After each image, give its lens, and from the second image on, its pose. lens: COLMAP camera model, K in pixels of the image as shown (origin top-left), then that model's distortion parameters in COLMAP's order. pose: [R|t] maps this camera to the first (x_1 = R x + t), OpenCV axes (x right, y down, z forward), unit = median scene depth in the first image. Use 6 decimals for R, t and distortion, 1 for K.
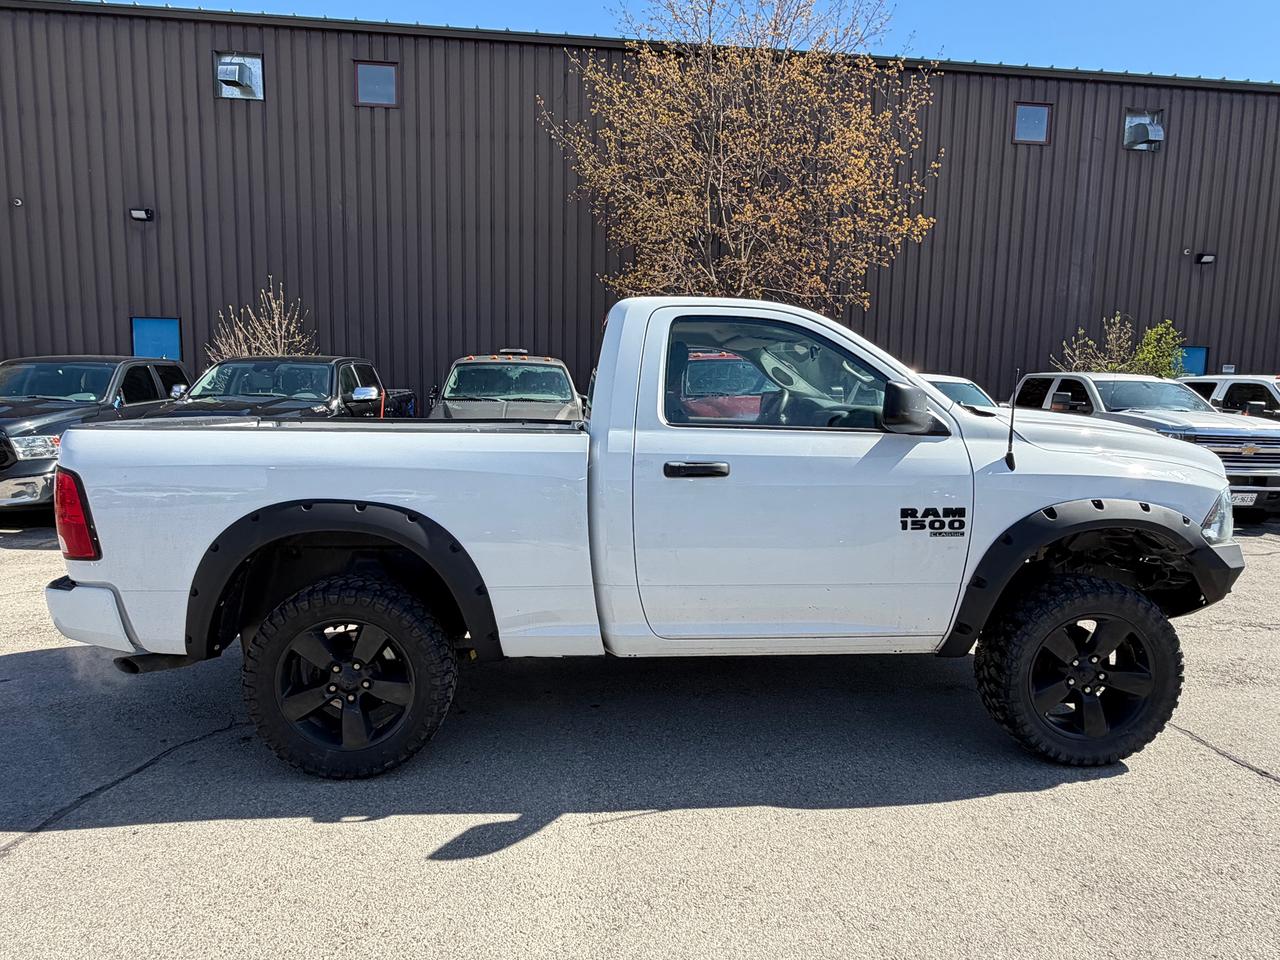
lens RADIAL K [[763.1, 0, 633.7], [0, 763.1, 476.6], [0, 0, 1]] dist [-0.002244, 0.005547]
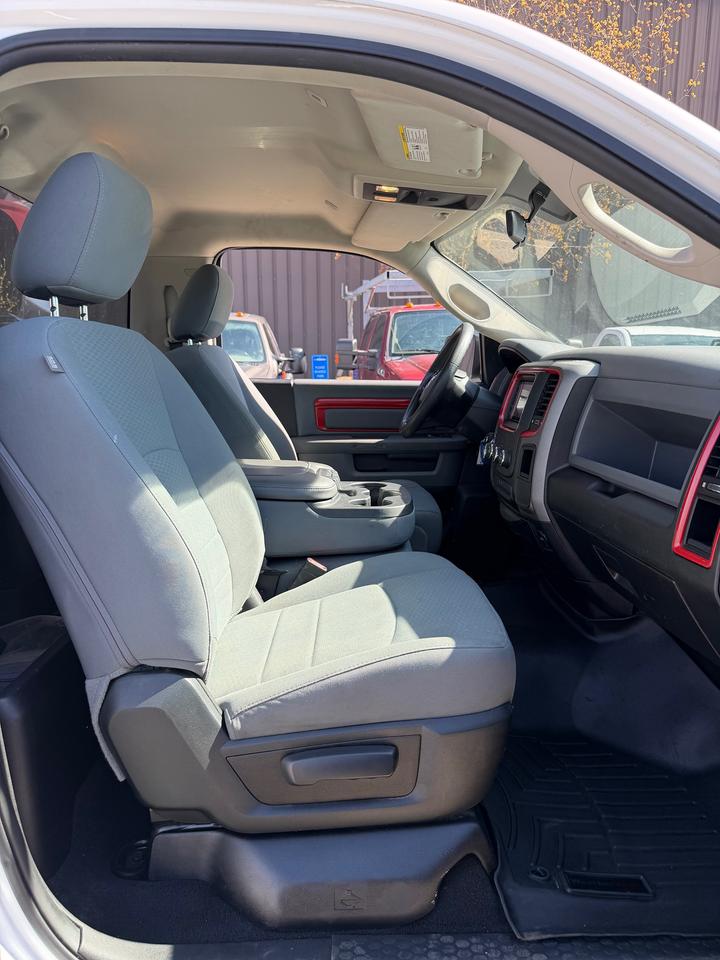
lens RADIAL K [[676.6, 0, 359.6], [0, 676.6, 481.2], [0, 0, 1]] dist [0.024701, -0.033185]
pose [[0.998996, -0.002720, -0.044725, 0.202664], [0.005788, 0.997626, 0.068614, -0.055005], [0.044432, -0.068804, 0.996640, 0.743446]]
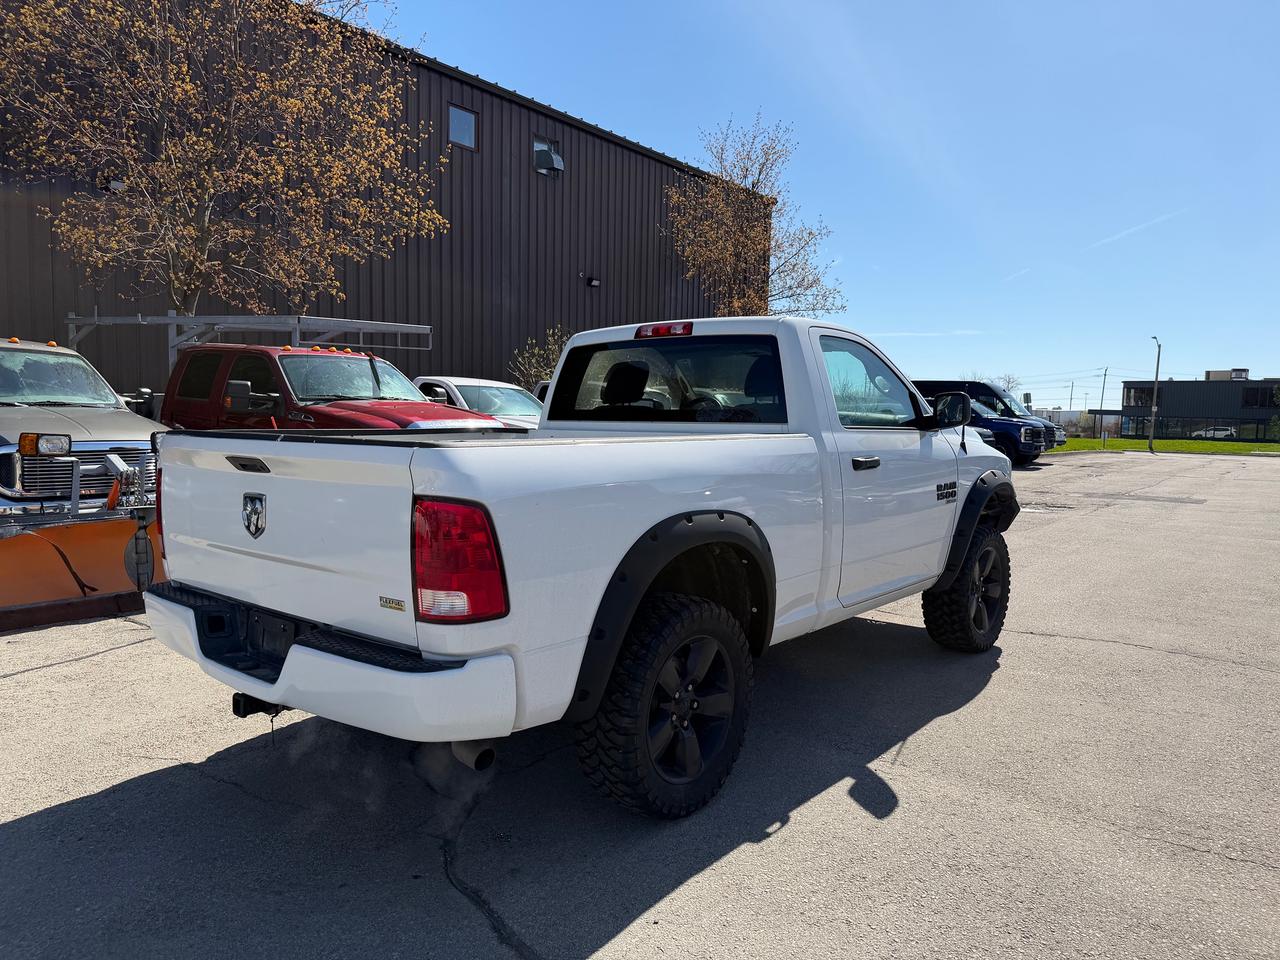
lens RADIAL K [[902.1, 0, 633.9], [0, 902.1, 484.8], [0, 0, 1]] dist [0.024701, -0.033185]
pose [[0.686880, -0.060832, 0.724221, -1.152358], [0.070378, 0.997375, 0.017027, -0.024070], [-0.723355, 0.039273, 0.689358, 0.267591]]
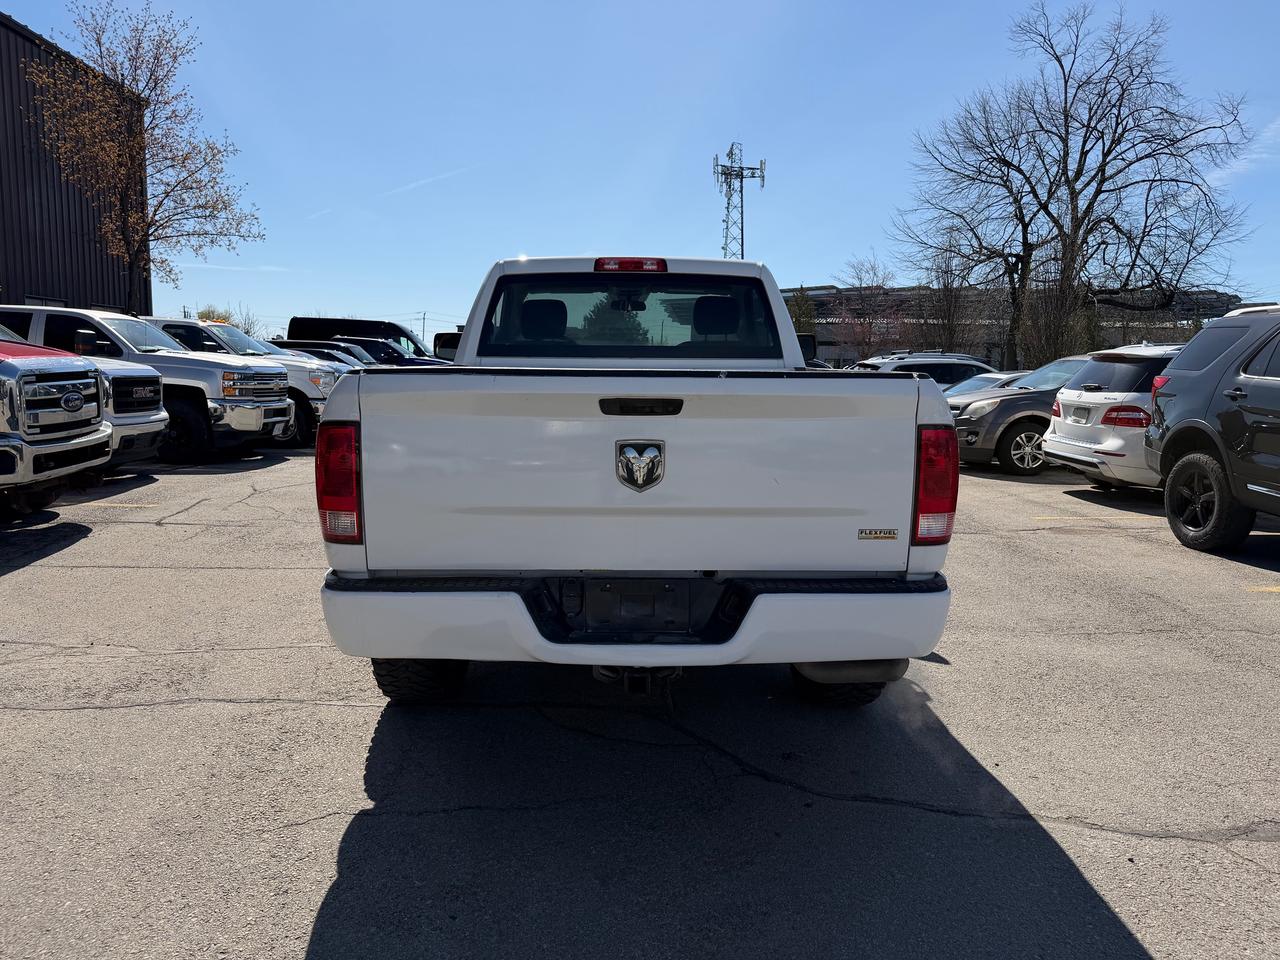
lens RADIAL K [[902.1, 0, 643.2], [0, 902.1, 474.9], [0, 0, 1]] dist [0.024701, -0.033185]
pose [[0.028908, -0.134925, 0.990434, -1.545910], [0.086342, 0.987482, 0.132003, -0.101908], [-0.995846, 0.081701, 0.040196, 1.181590]]
